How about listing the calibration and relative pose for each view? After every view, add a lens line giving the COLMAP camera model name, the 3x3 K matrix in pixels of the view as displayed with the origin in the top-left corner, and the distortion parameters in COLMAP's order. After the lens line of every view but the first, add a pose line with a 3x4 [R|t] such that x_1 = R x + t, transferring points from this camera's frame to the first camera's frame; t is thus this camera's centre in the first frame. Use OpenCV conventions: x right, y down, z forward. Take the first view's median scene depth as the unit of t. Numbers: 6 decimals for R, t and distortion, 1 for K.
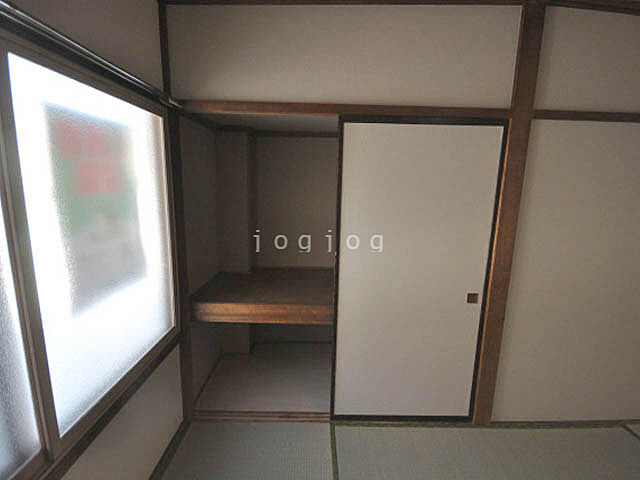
lens RADIAL K [[320.8, 0, 319.8], [0, 320.8, 240.9], [0, 0, 1]] dist [0.006474, -0.002783]
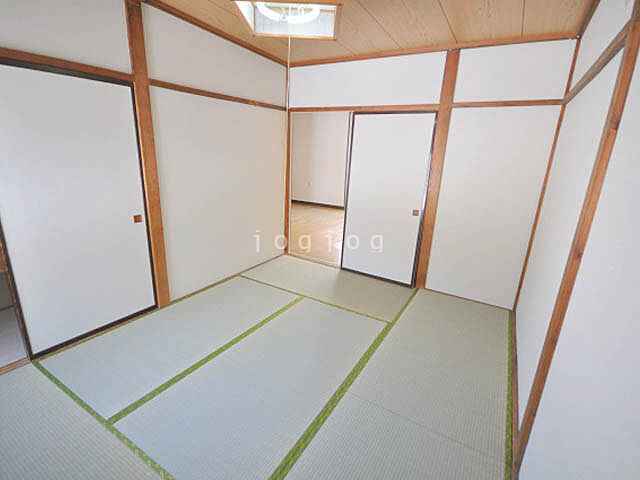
lens RADIAL K [[320.8, 0, 319.2], [0, 320.8, 239.2], [0, 0, 1]] dist [0.006474, -0.002783]
pose [[0.533790, -0.243065, 0.809931, -0.232179], [0.120004, 0.969879, 0.211977, 0.067588], [-0.837059, -0.015956, 0.546880, -0.377322]]
